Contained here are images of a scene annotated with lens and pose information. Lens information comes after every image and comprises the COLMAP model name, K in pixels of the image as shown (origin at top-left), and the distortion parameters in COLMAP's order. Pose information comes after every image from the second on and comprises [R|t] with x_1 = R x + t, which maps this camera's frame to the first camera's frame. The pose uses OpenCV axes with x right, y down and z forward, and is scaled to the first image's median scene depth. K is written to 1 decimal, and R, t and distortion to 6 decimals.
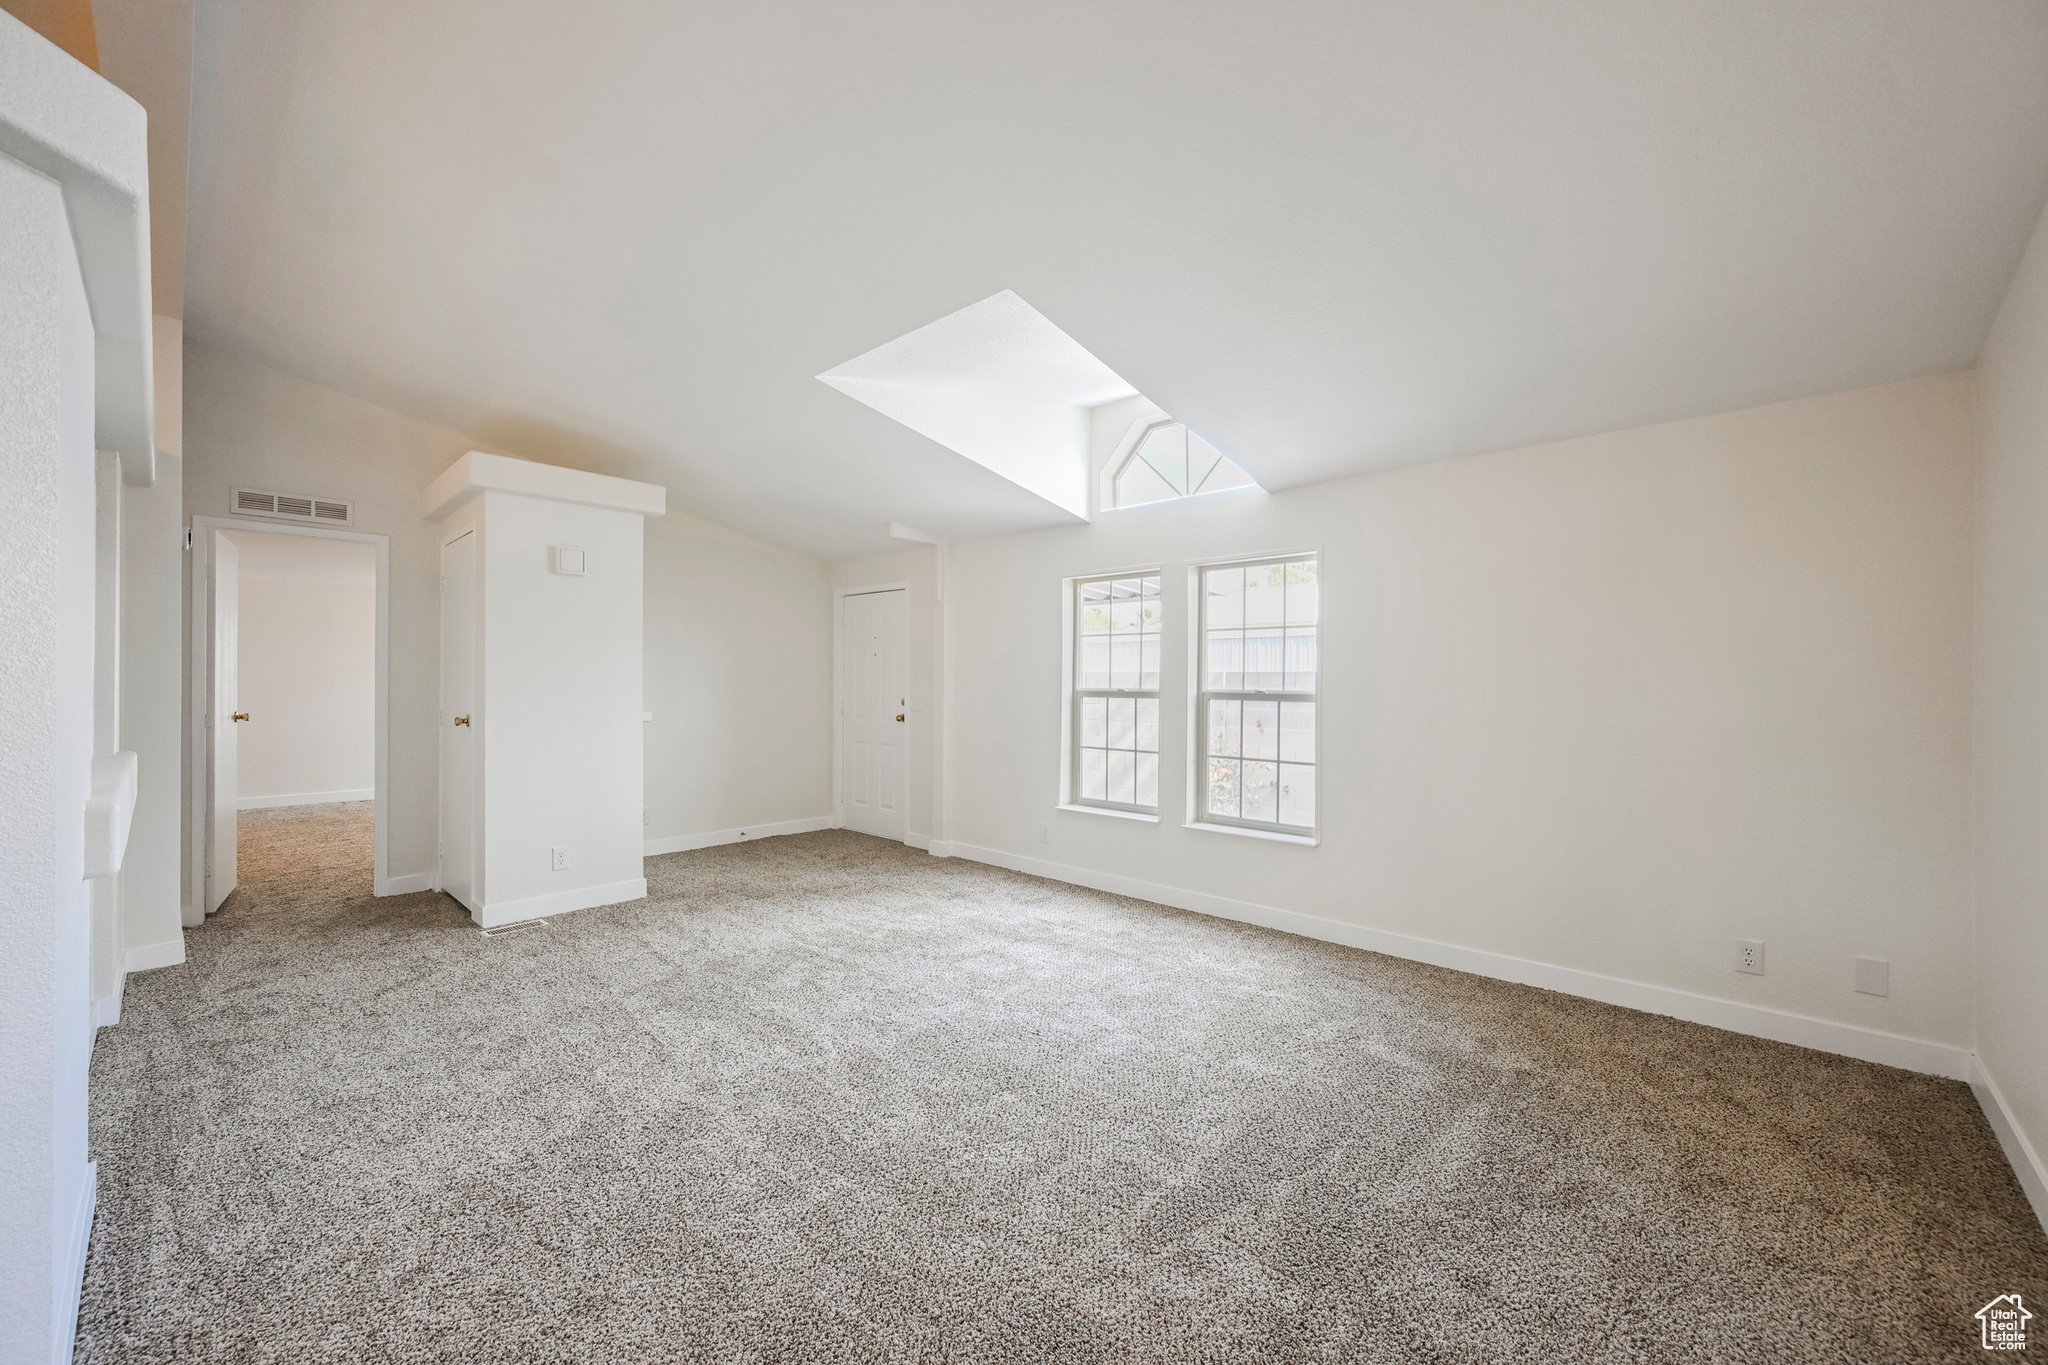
lens RADIAL K [[798.8, 0, 1035.5], [0, 798.8, 684.1], [0, 0, 1]] dist [0.000821, 0.000123]
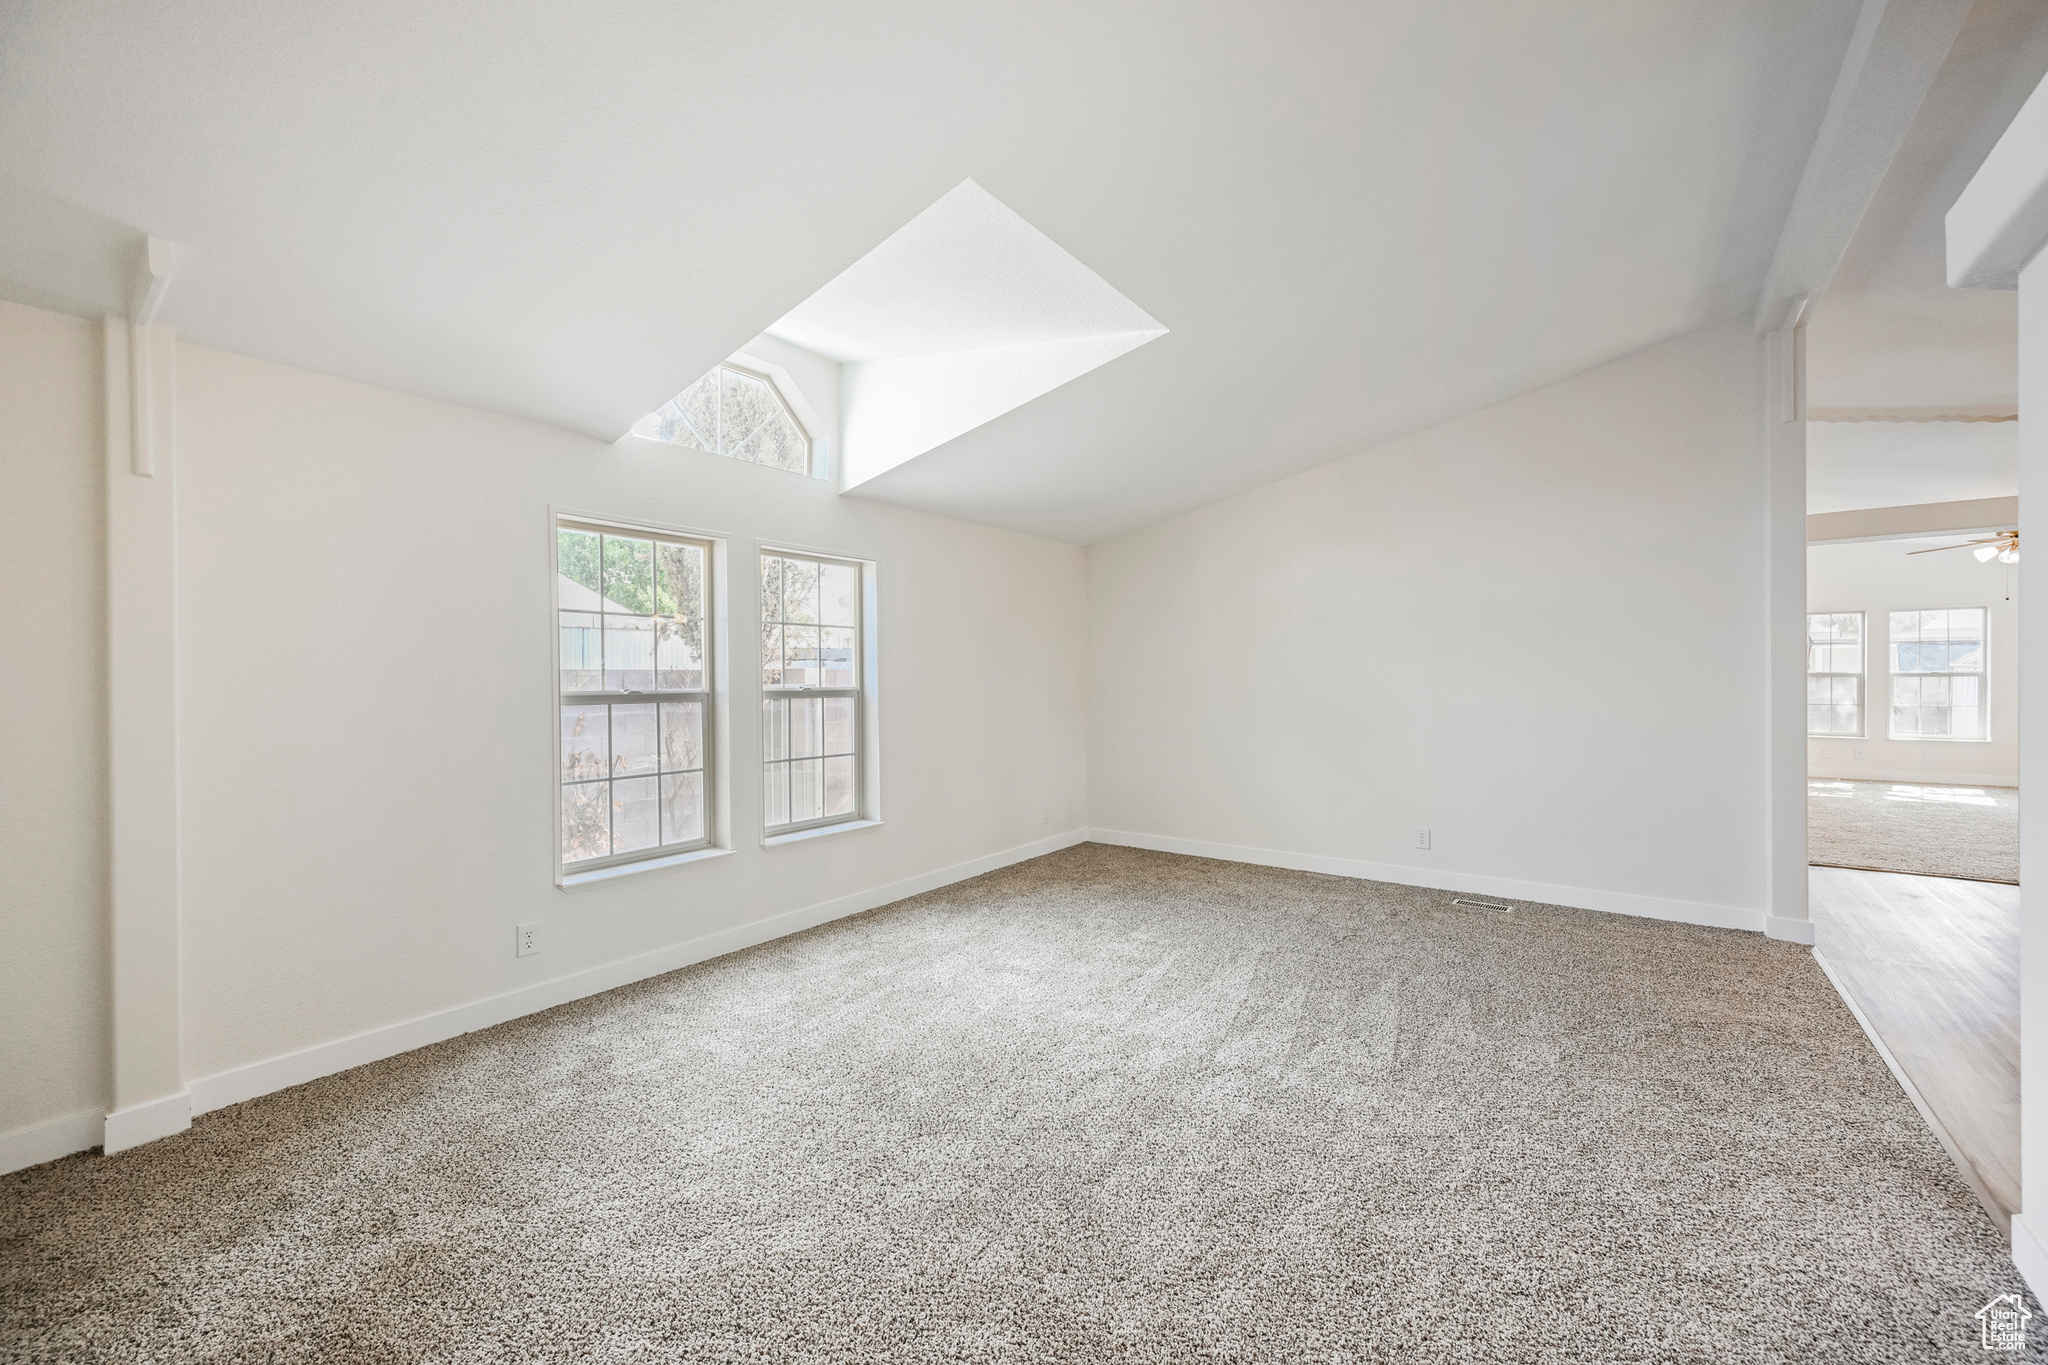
lens RADIAL K [[785.1, 0, 1027.8], [0, 785.1, 687.1], [0, 0, 1]] dist [0.000729, 0.000112]
pose [[-0.084903, -0.012814, 0.996307, -0.667358], [0.010548, 0.999850, 0.013759, -0.004121], [-0.996333, 0.011677, -0.084755, 0.762570]]
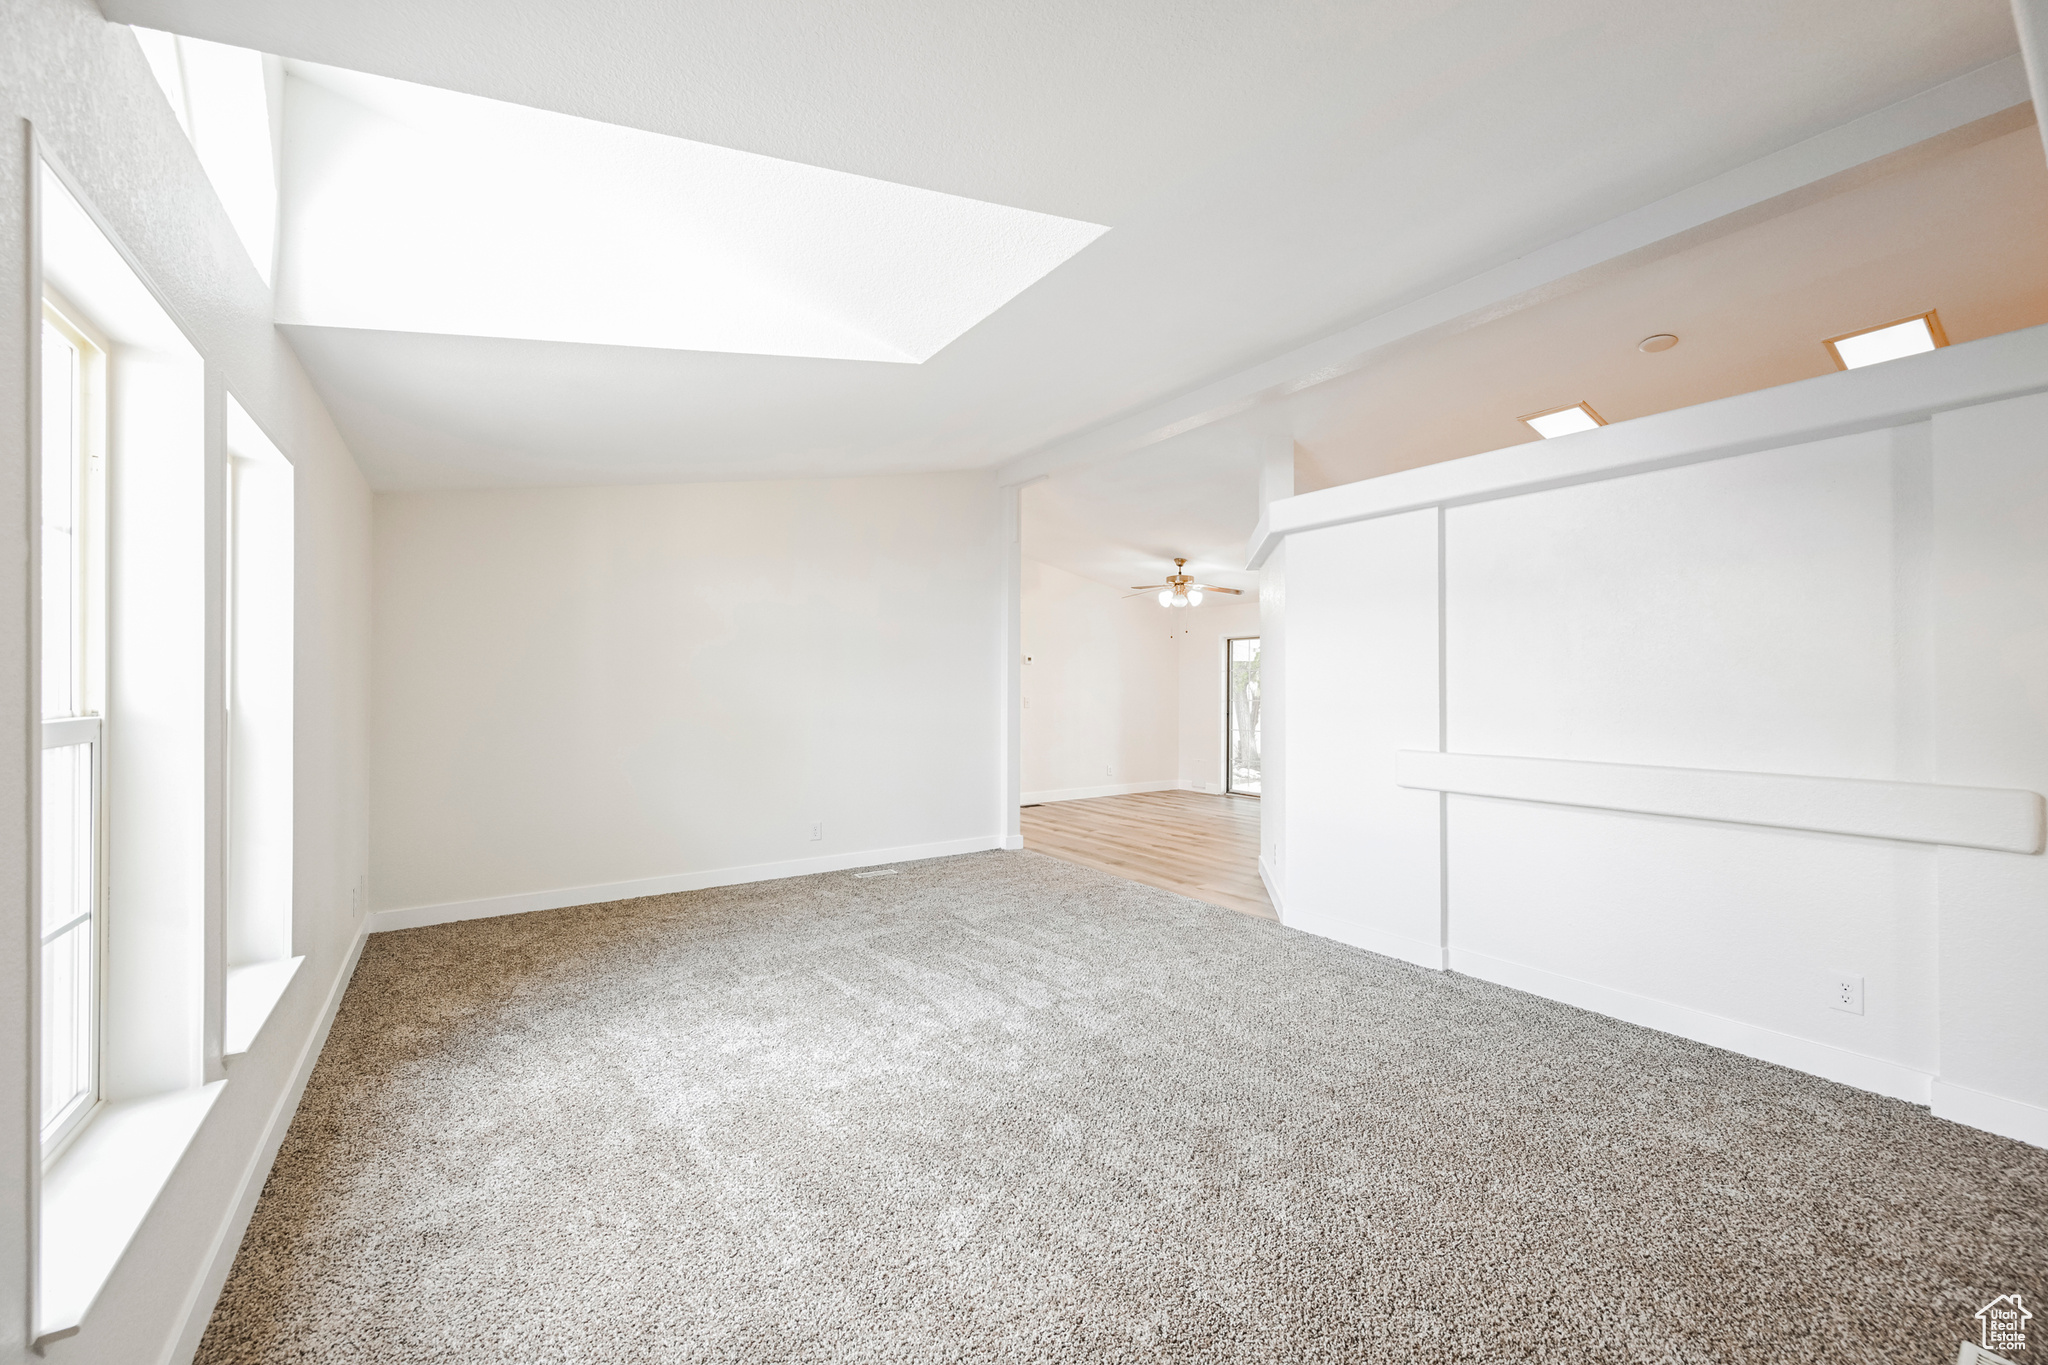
lens RADIAL K [[799.4, 0, 1020.6], [0, 799.4, 683.7], [0, 0, 1]] dist [-0.001556, 0.000172]
pose [[-0.972371, -0.006123, 0.233359, -0.271356], [-0.007458, 0.999960, -0.004842, -0.004113], [-0.233320, -0.006449, -0.972379, 1.253089]]
